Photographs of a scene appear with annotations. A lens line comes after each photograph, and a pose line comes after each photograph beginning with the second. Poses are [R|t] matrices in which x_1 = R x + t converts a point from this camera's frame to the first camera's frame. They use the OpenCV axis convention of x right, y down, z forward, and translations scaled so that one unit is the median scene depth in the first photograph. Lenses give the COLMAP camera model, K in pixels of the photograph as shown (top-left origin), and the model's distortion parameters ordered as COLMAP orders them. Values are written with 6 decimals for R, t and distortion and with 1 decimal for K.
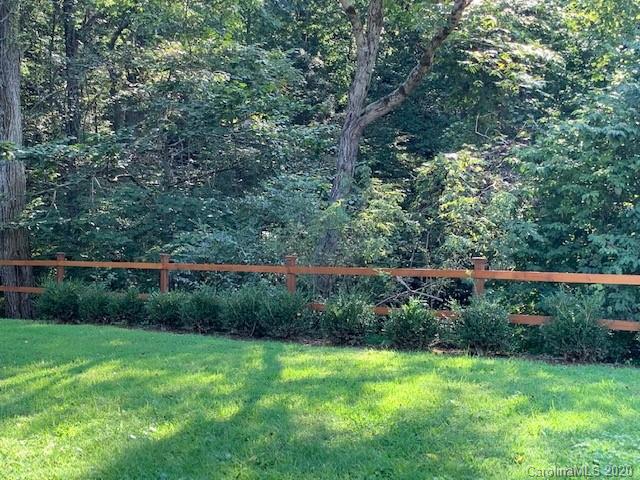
lens RADIAL K [[931.2, 0, 320.0], [0, 931.2, 240.0], [0, 0, 1]] dist [0.003619, 0.000486]
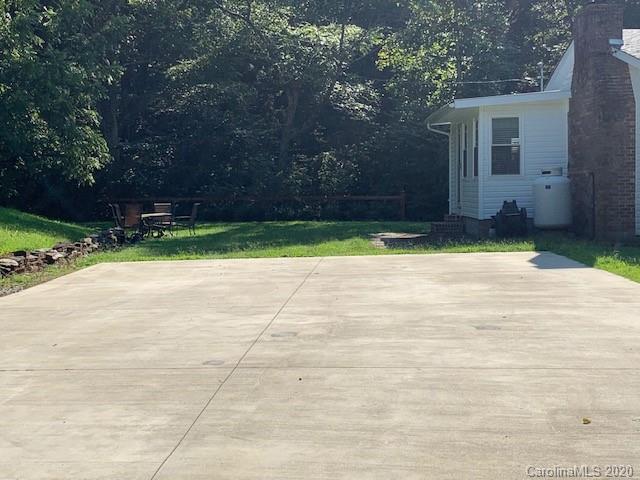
lens RADIAL K [[931.2, 0, 320.0], [0, 931.2, 240.0], [0, 0, 1]] dist [0.003619, 0.000486]
pose [[0.997589, -0.007784, 0.068959, -0.050217], [0.005255, 0.999310, 0.036781, 0.050469], [-0.069198, -0.036330, 0.996941, -1.526202]]
